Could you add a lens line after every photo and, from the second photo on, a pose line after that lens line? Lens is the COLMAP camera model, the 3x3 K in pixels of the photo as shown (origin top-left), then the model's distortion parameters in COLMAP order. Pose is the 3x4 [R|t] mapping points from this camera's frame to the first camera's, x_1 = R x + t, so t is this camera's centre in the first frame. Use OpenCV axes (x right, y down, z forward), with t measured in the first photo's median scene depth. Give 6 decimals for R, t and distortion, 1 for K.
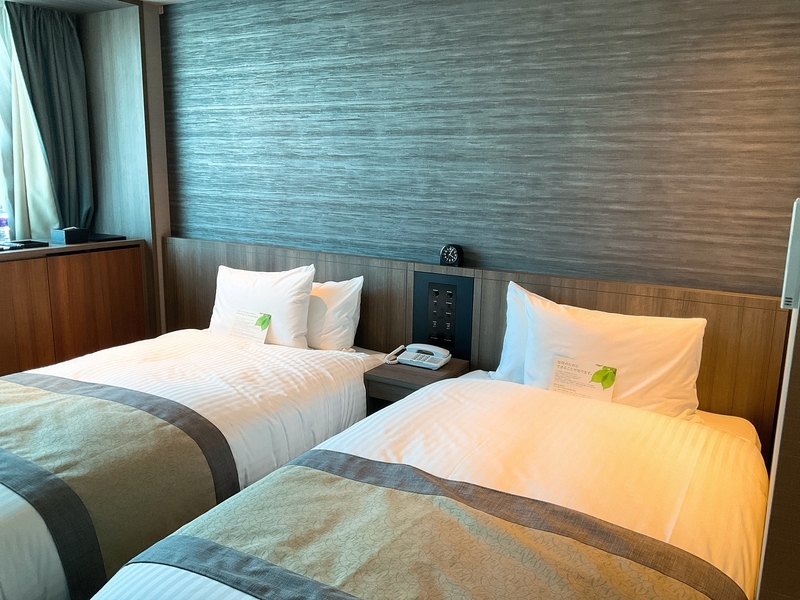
lens RADIAL K [[666.1, 0, 408.2], [0, 666.1, 305.4], [0, 0, 1]] dist [0.055091, -0.103493]
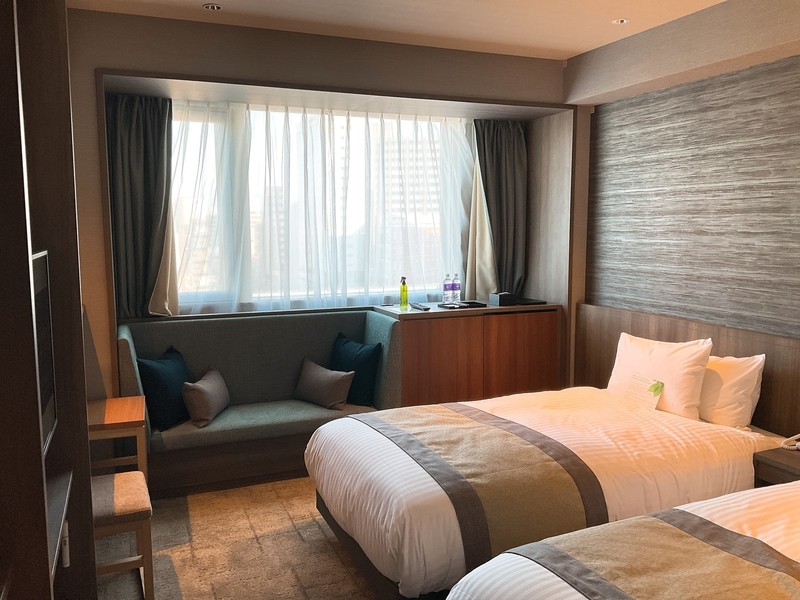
lens RADIAL K [[666.1, 0, 400.0], [0, 666.1, 299.1], [0, 0, 1]] dist [0.055091, -0.103493]
pose [[0.804409, 0.046339, -0.592266, 0.078423], [-0.106610, 0.992029, -0.067179, -0.001343], [0.584432, 0.117181, 0.802937, -0.107483]]
